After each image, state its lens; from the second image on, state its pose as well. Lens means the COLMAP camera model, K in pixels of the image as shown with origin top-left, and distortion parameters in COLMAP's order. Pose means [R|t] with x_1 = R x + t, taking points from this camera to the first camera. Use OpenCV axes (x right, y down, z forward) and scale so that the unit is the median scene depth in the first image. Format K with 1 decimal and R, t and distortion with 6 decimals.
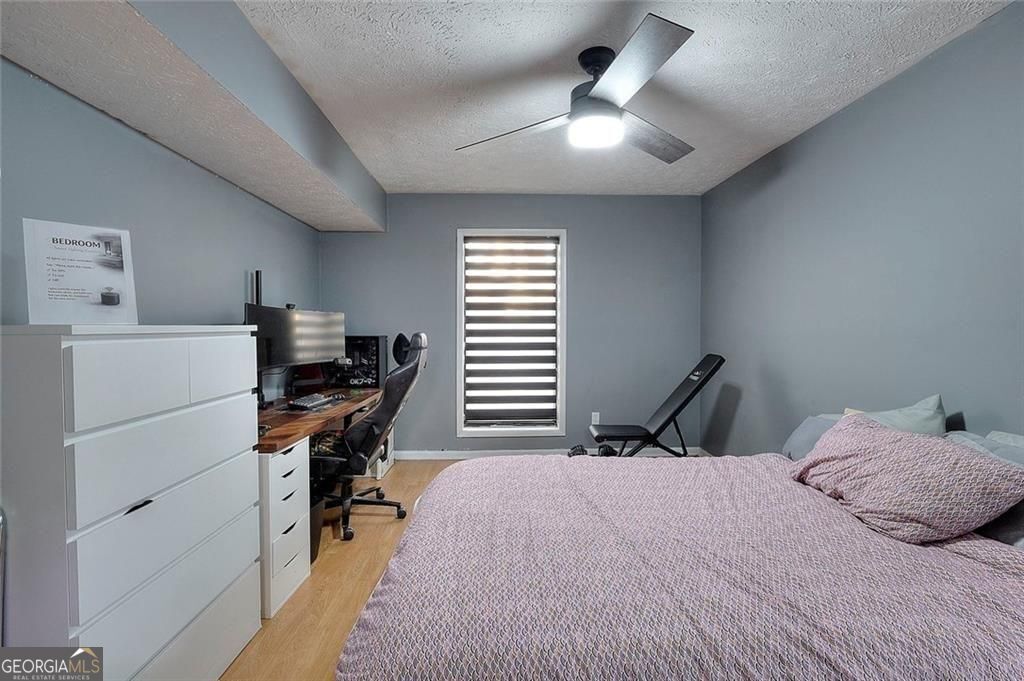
lens RADIAL K [[474.2, 0, 513.3], [0, 474.2, 336.2], [0, 0, 1]] dist [-0.000658, -0.000252]
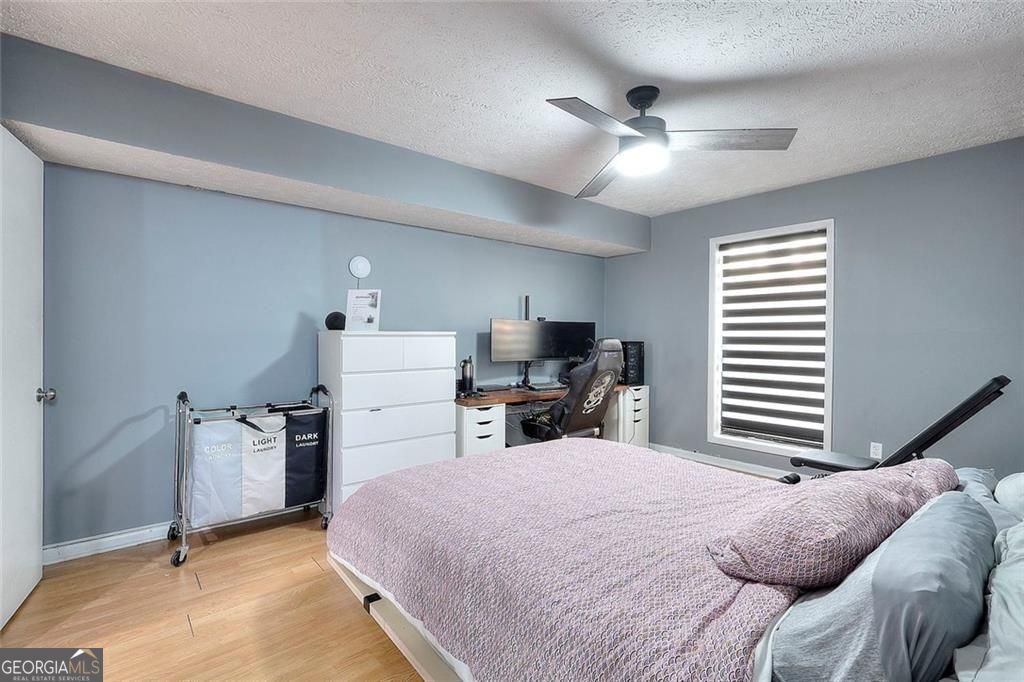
lens RADIAL K [[471.8, 0, 512.0], [0, 471.8, 341.0], [0, 0, 1]] dist [-0.000242, 0.000116]
pose [[0.614950, 0.016370, -0.788396, 0.449341], [-0.020563, 0.999777, 0.004720, -0.000618], [0.788298, 0.013310, 0.615150, 0.039620]]
